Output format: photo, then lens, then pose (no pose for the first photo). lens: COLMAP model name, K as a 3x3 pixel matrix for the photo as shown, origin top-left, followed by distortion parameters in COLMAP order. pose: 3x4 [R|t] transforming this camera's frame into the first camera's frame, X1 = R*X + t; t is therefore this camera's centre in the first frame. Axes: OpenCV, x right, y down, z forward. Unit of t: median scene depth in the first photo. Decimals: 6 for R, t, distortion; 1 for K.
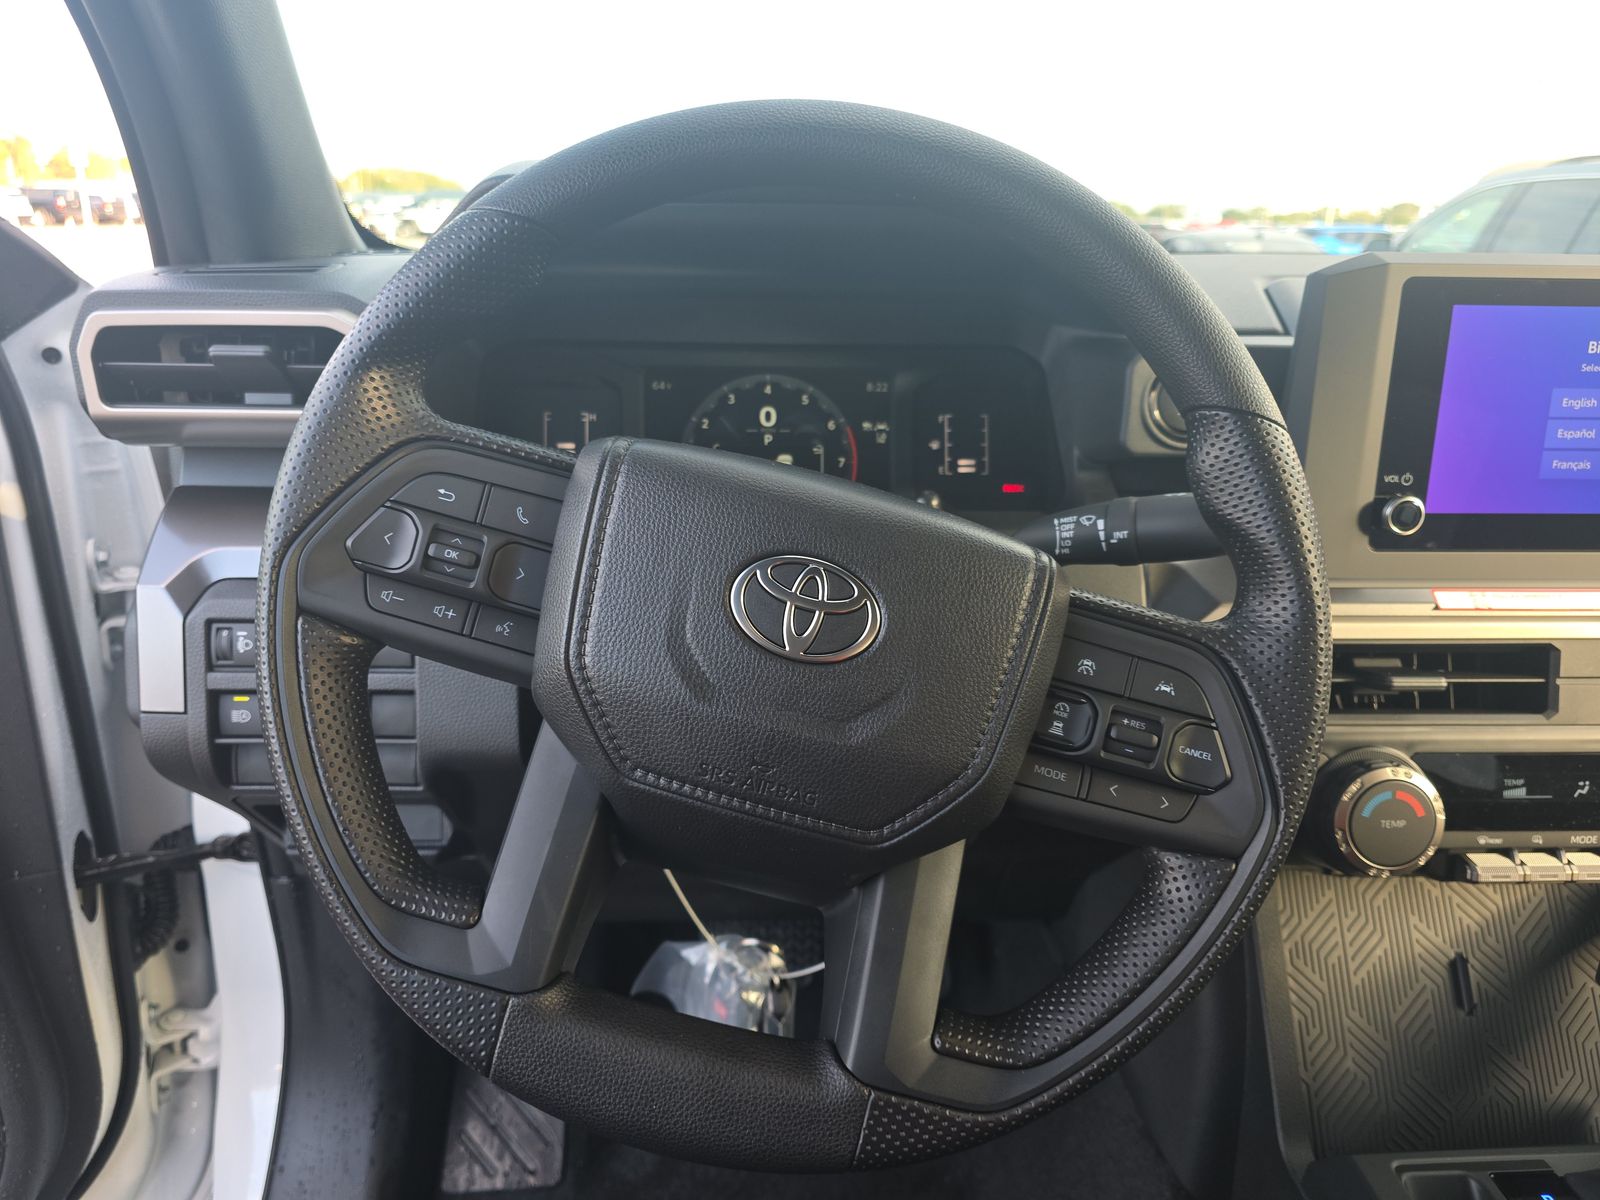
lens RADIAL K [[1113.0, 0, 800.0], [0, 1113.0, 594.8], [0, 0, 1]] dist [-0.009614, -0.007374]
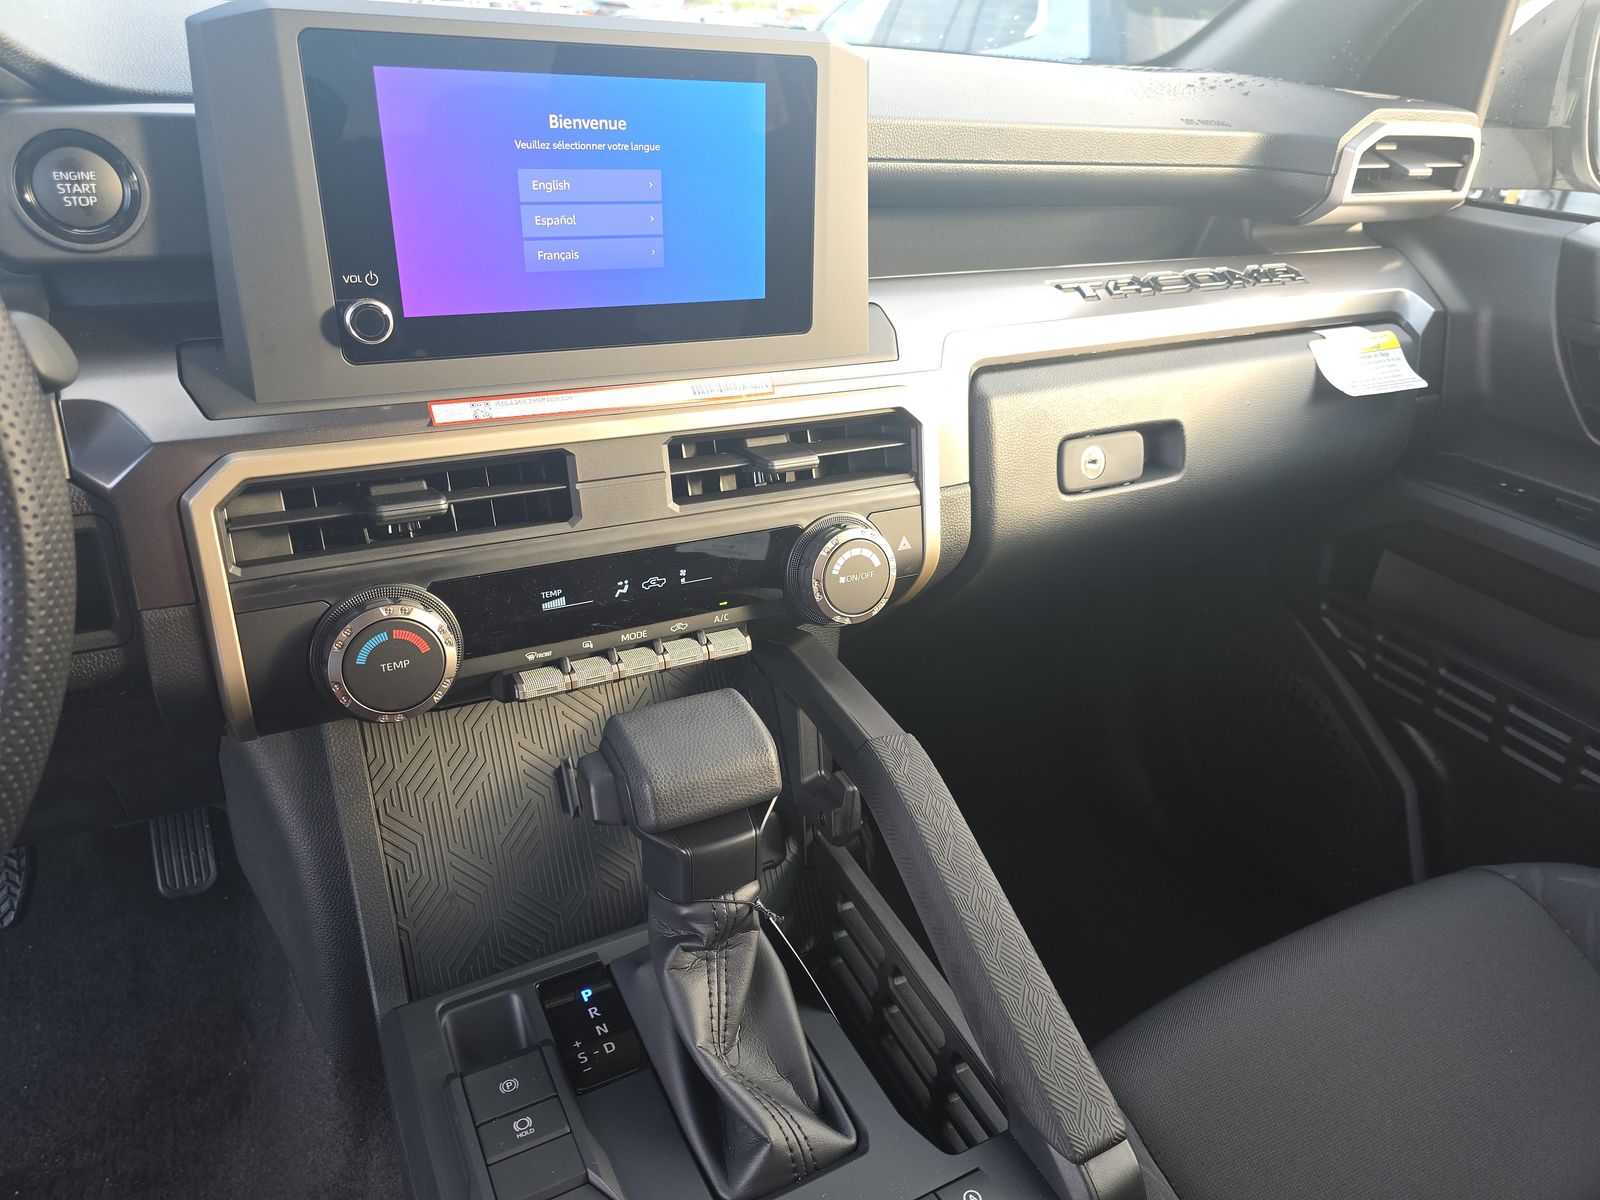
lens RADIAL K [[1064.1, 0, 800.5], [0, 1064.1, 598.7], [0, 0, 1]] dist [-0.007525, -0.000557]
pose [[0.884576, -0.171083, 0.433885, 0.440889], [0.092313, 0.976112, 0.196684, 0.008901], [-0.457170, -0.133928, 0.879238, 0.072222]]
